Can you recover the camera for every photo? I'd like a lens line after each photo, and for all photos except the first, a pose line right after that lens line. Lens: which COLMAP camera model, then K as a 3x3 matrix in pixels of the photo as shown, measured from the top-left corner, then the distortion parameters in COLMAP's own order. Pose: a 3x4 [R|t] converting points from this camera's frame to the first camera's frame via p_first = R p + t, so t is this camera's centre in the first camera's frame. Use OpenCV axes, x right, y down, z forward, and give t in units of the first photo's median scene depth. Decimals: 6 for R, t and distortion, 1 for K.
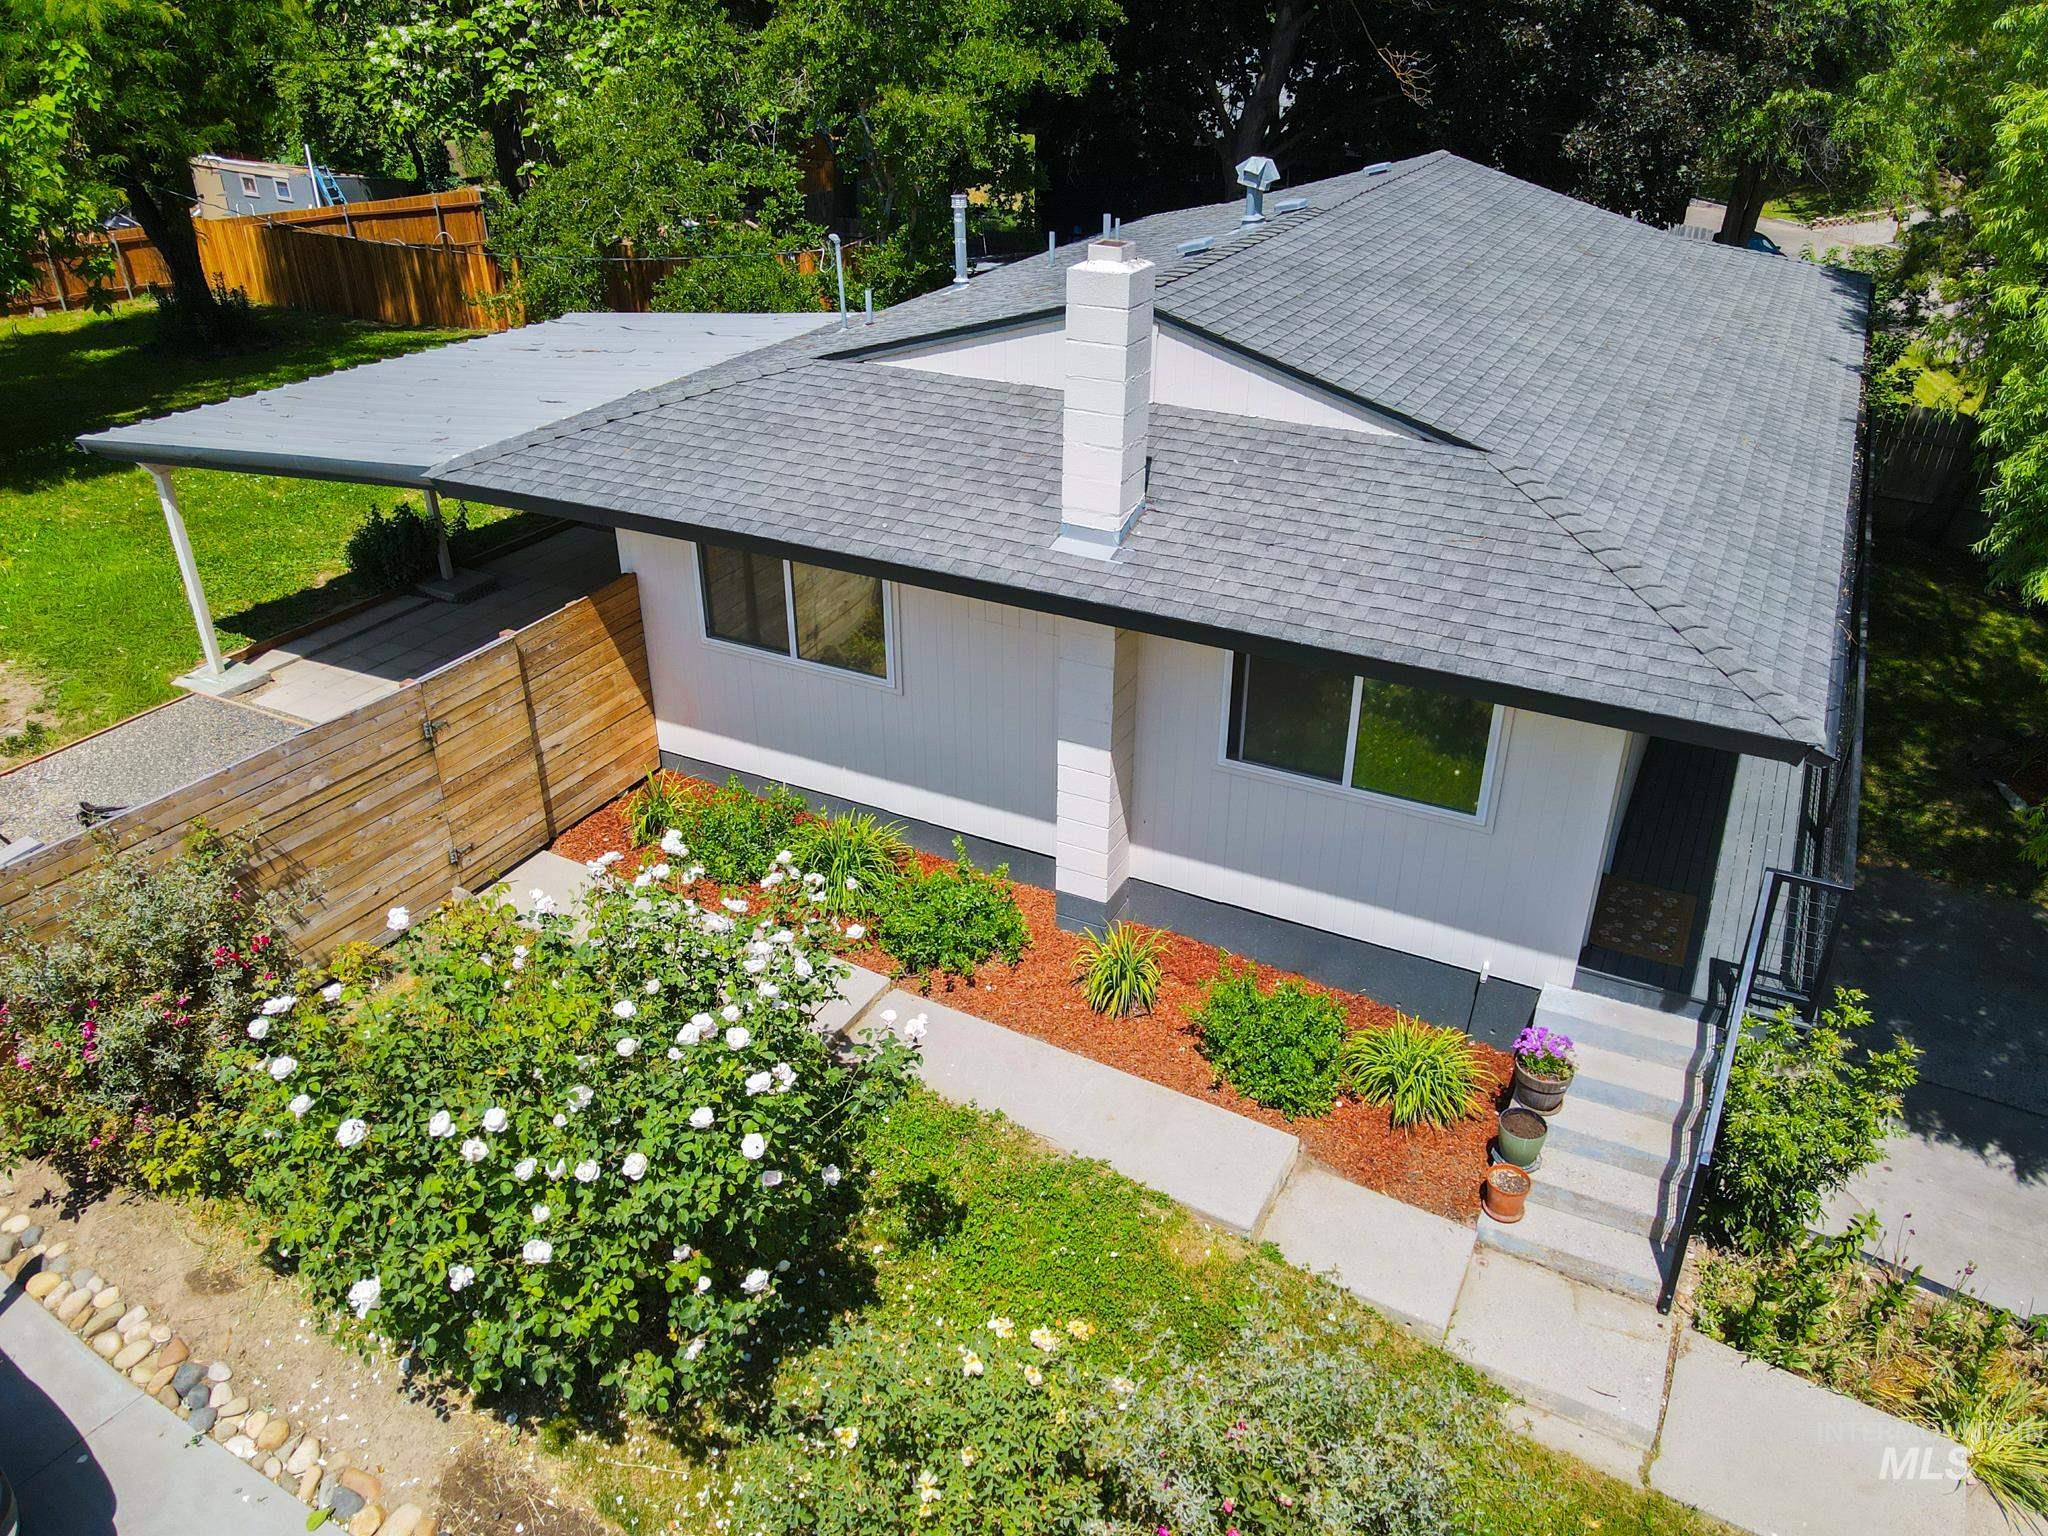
lens RADIAL K [[1488.8, 0, 1024.0], [0, 1488.8, 768.0], [0, 0, 1]] dist [0.024102, 0.001347]
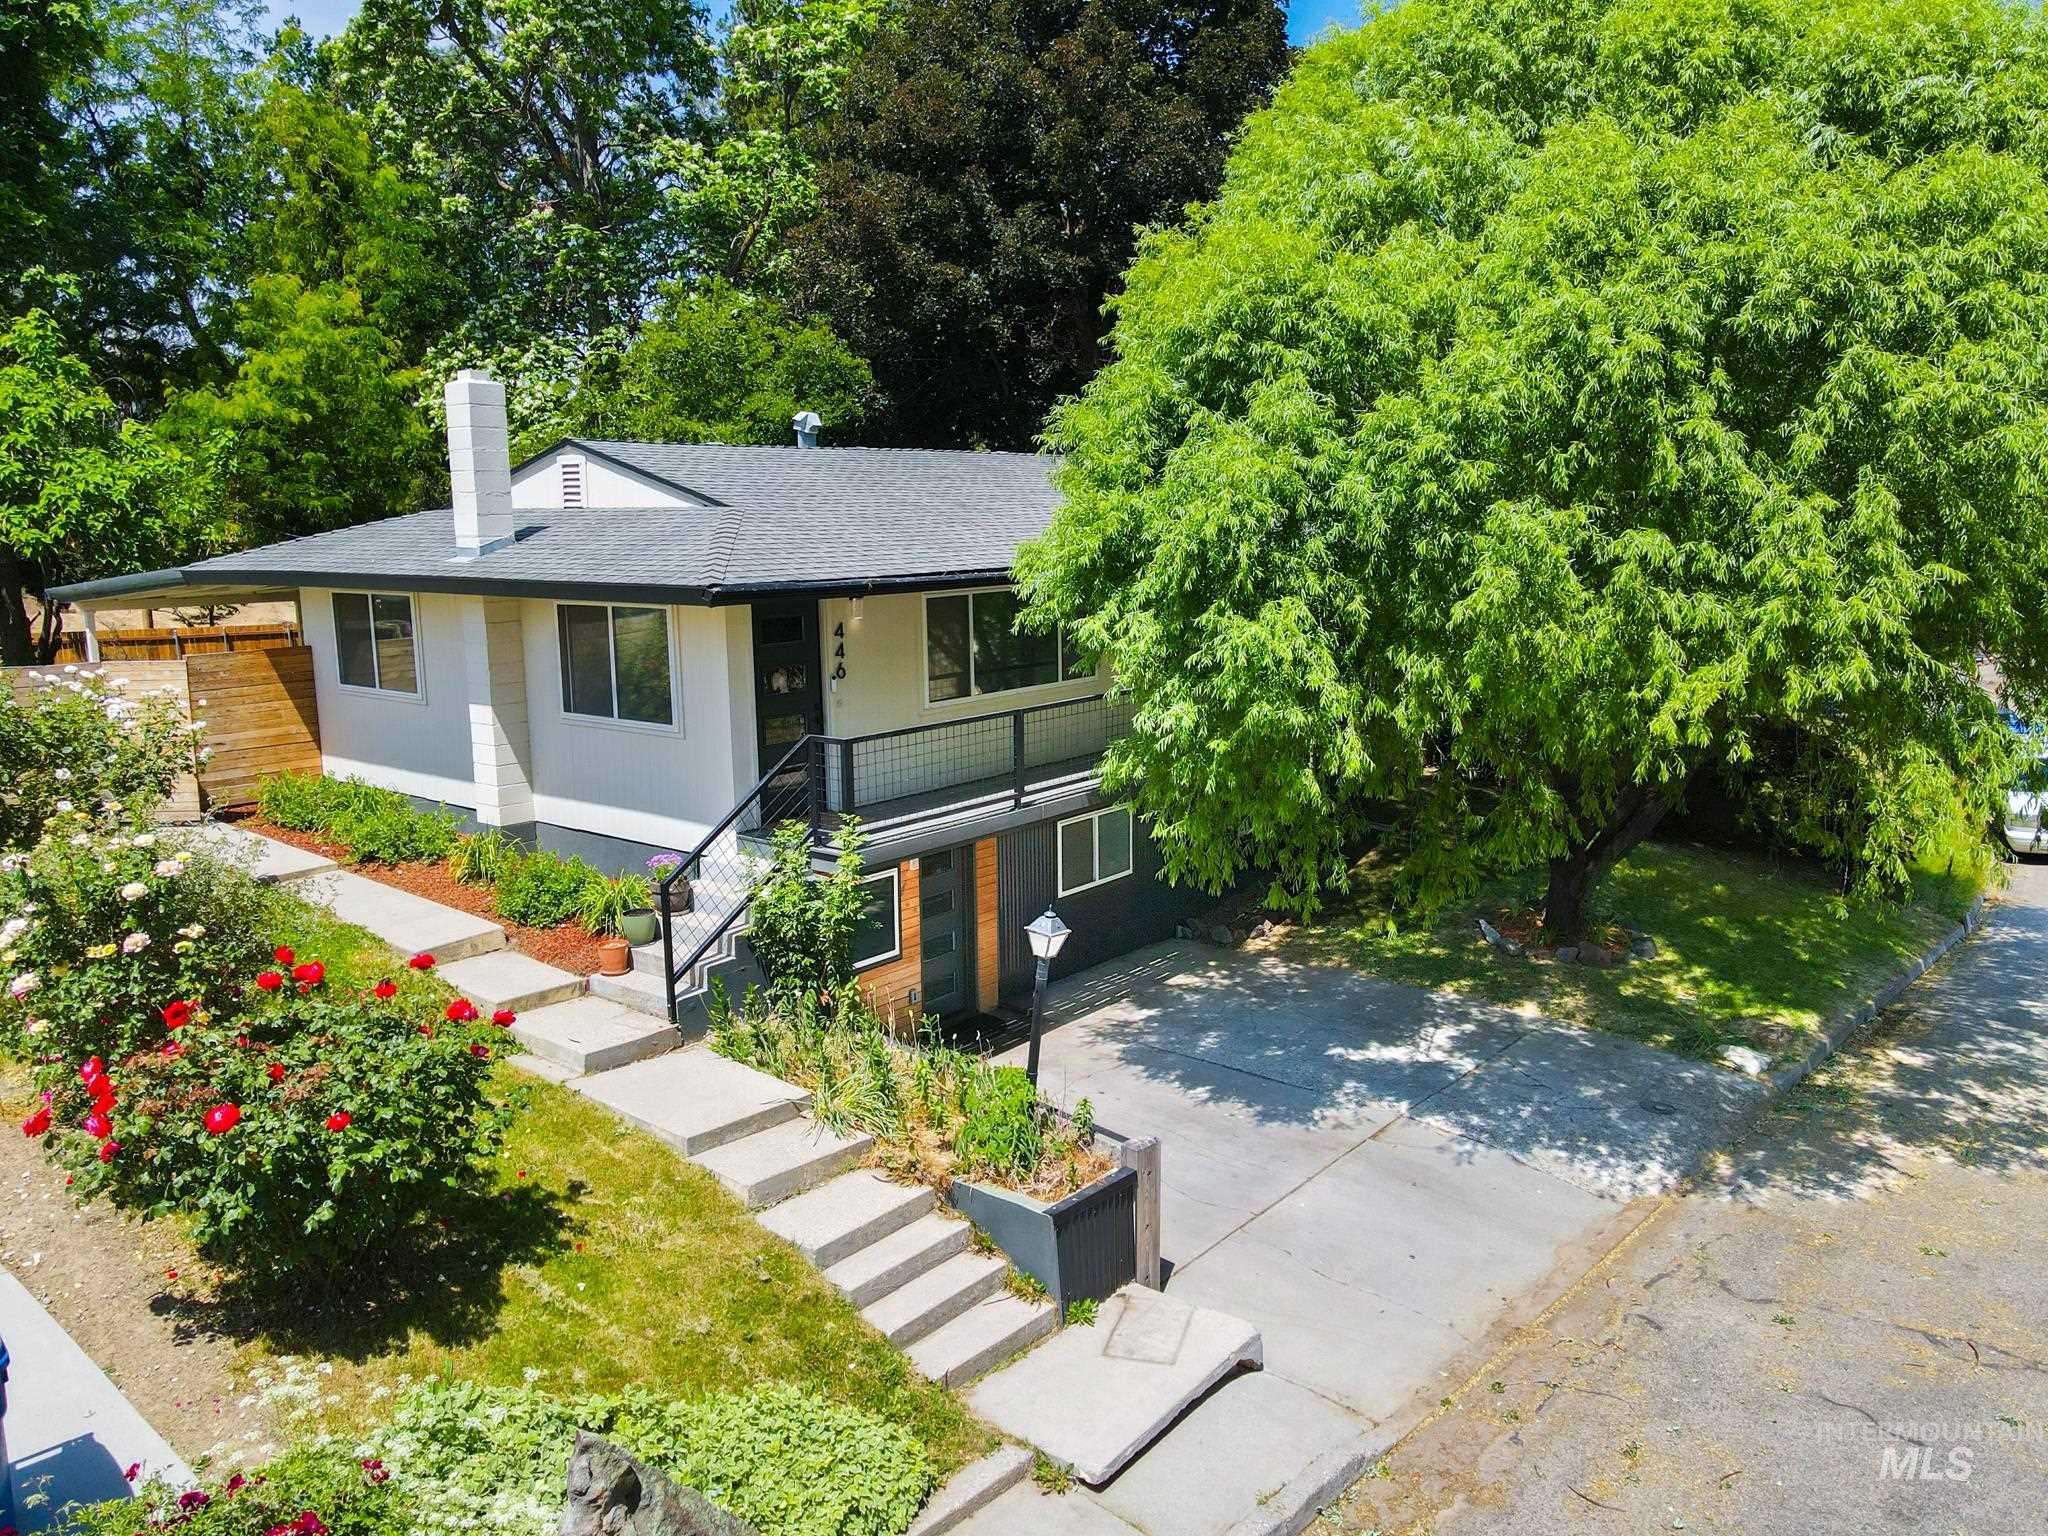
lens RADIAL K [[1488.8, 0, 1024.0], [0, 1488.8, 768.0], [0, 0, 1]] dist [0.024102, 0.001347]
pose [[0.980325, 0.021305, -0.196237, 0.526213], [-0.083181, 0.946163, -0.312821, 0.282509], [0.179008, 0.322989, 0.929319, -0.153618]]
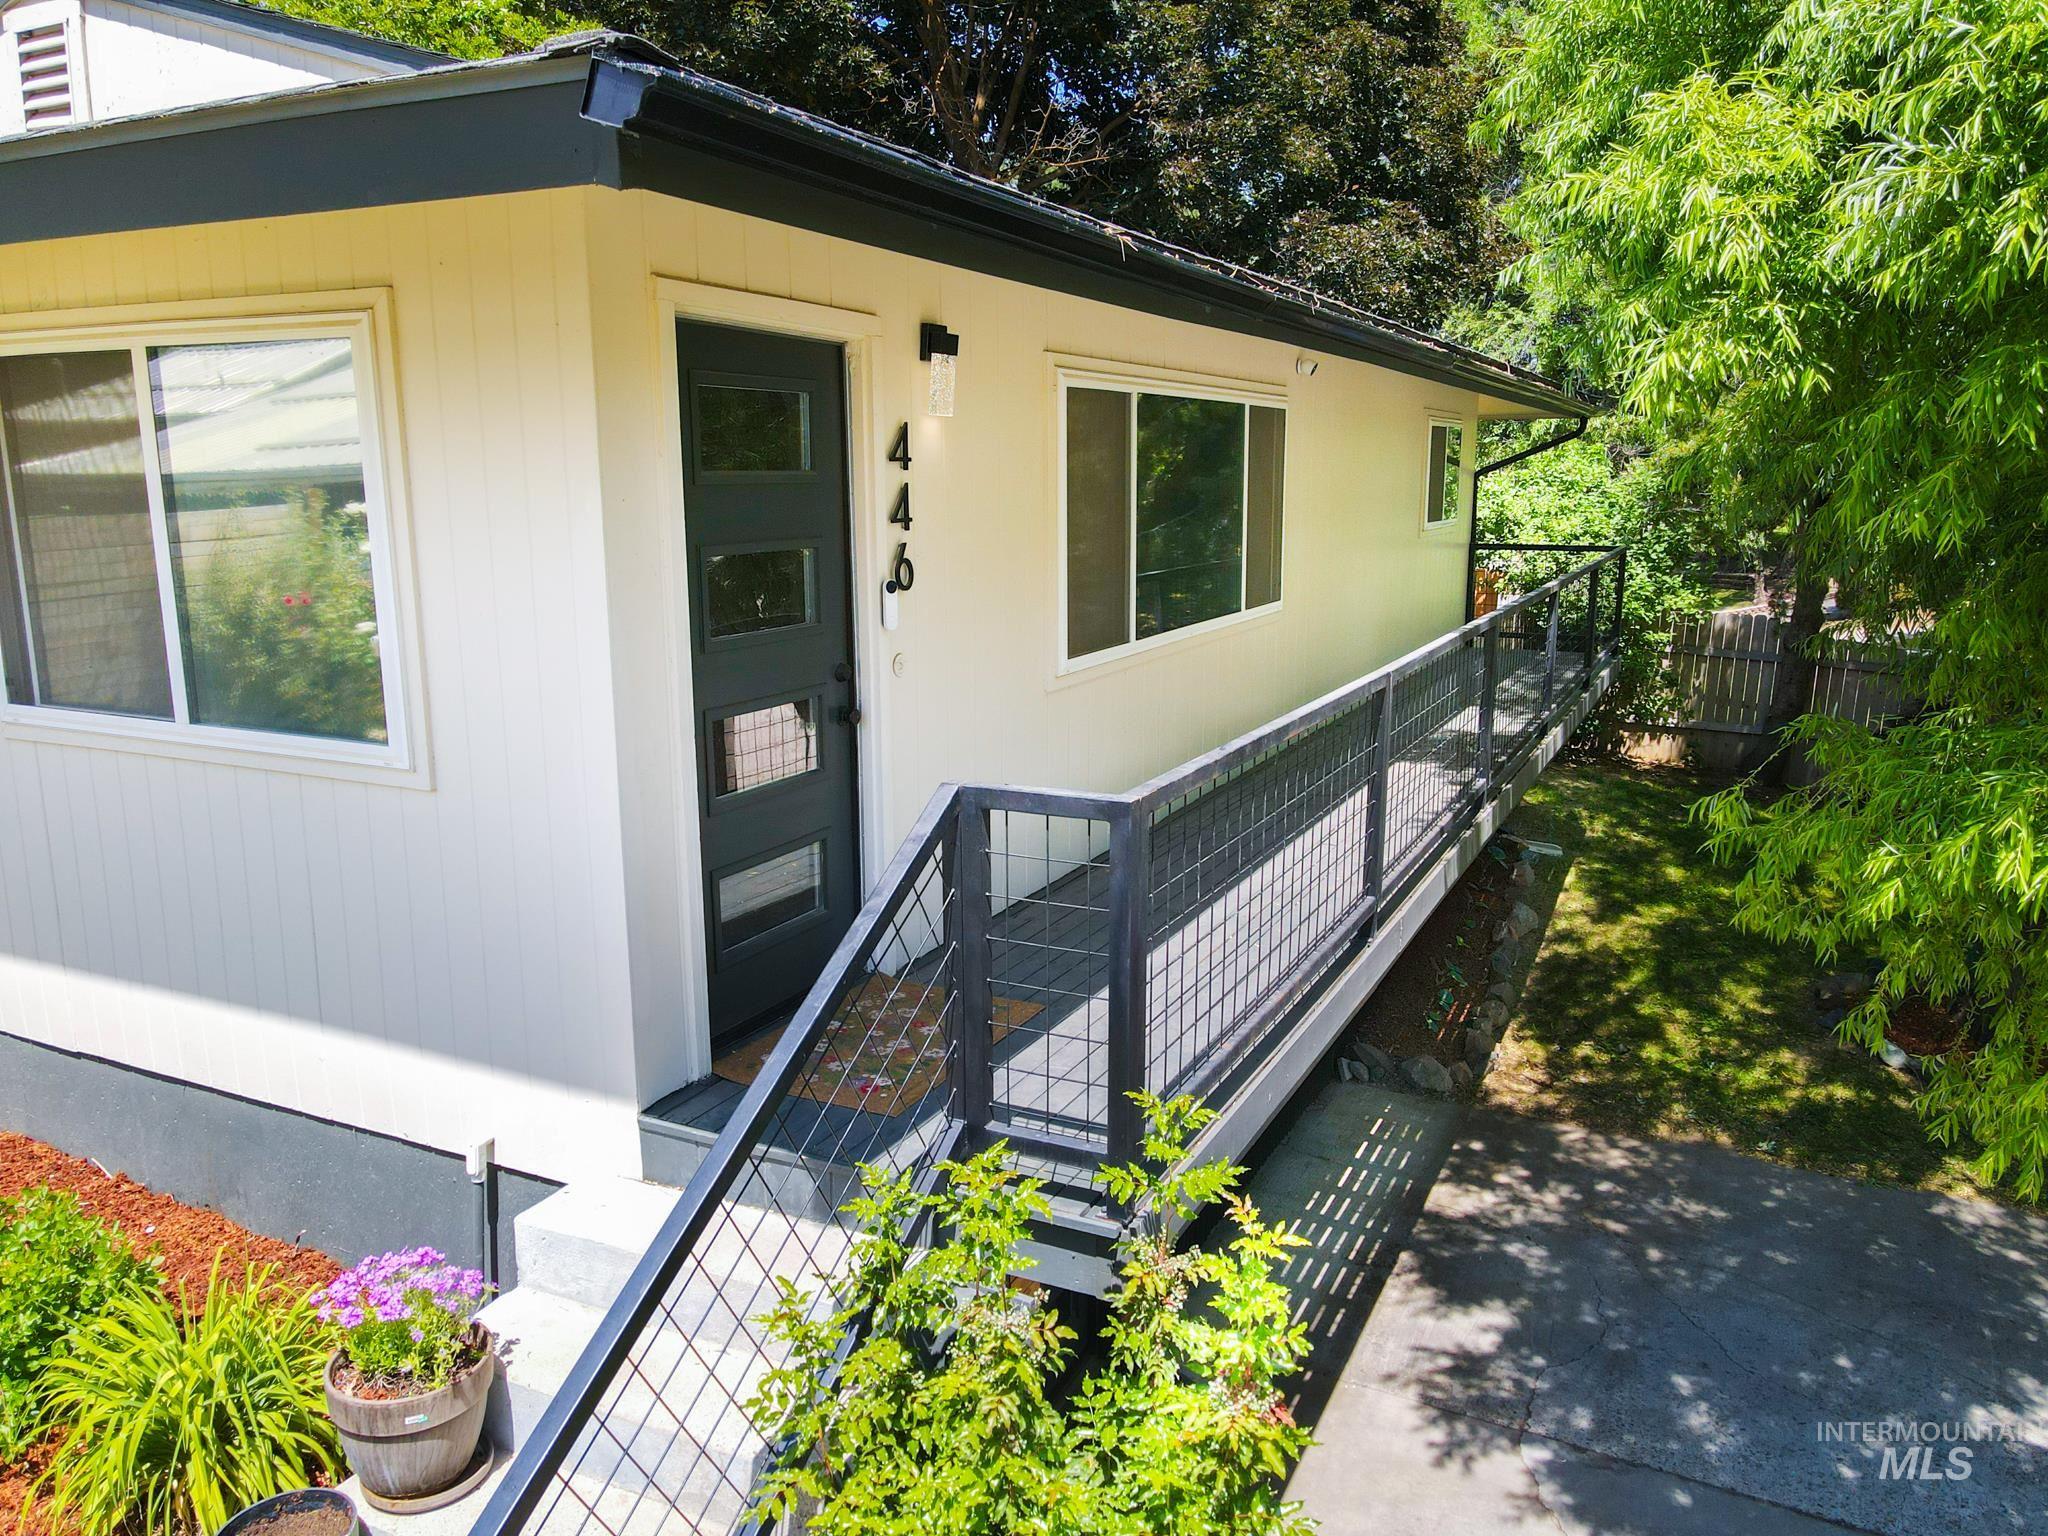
lens RADIAL K [[1481.7, 0, 1097.8], [0, 1481.7, 774.5], [0, 0, 1]] dist [0.133484, 0.000341]
pose [[0.999432, -0.010350, 0.032057, 0.288002], [0.019518, 0.953529, -0.300669, 0.102733], [-0.027455, 0.301124, 0.953190, 0.324724]]
